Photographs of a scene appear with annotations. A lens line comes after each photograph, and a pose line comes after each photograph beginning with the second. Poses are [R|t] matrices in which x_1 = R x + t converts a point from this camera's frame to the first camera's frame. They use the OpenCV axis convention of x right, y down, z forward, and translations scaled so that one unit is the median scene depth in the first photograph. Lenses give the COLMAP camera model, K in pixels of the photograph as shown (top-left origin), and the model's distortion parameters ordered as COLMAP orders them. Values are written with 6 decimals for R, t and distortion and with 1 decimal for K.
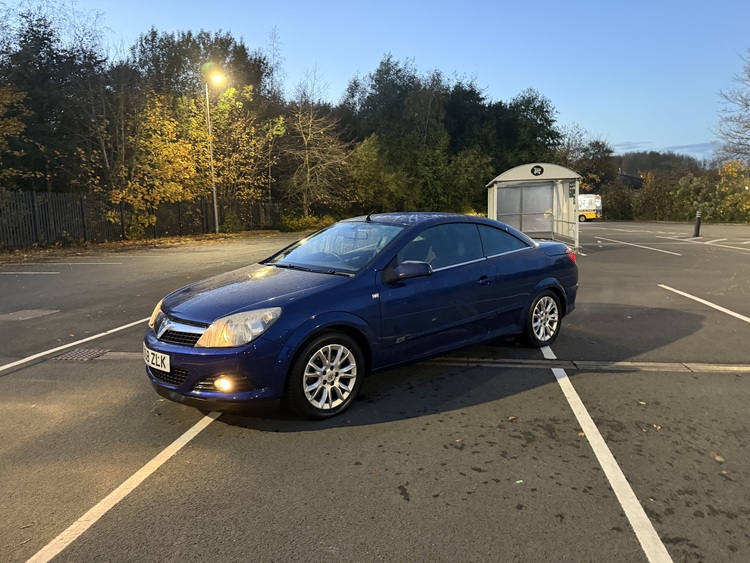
lens RADIAL K [[524.0, 0, 376.7], [0, 524.0, 288.4], [0, 0, 1]] dist [0.036597, -0.049898]
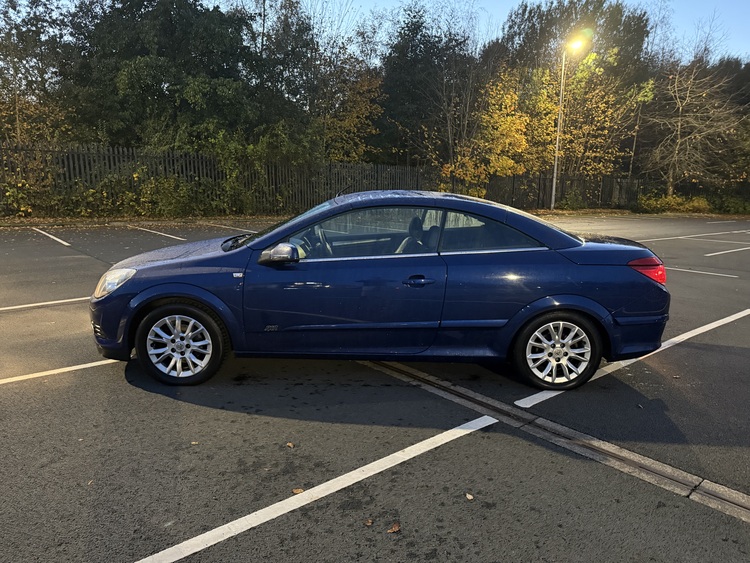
lens RADIAL K [[524.0, 0, 375.8], [0, 524.0, 291.9], [0, 0, 1]] dist [0.036597, -0.049898]
pose [[0.764782, 0.162816, -0.623377, 0.100232], [-0.129537, 0.986643, 0.098775, -0.010637], [0.631132, 0.005209, 0.775658, 0.053577]]
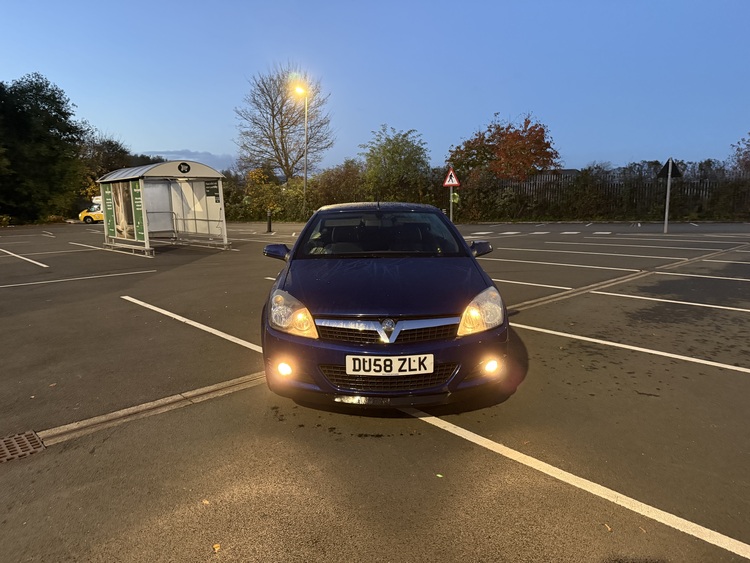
lens RADIAL K [[524.0, 0, 379.5], [0, 524.0, 282.4], [0, 0, 1]] dist [0.036597, -0.049898]
pose [[0.628610, -0.110150, 0.769881, -0.129594], [0.121900, 0.991639, 0.042347, -0.004704], [-0.768108, 0.067229, 0.636781, 0.057341]]
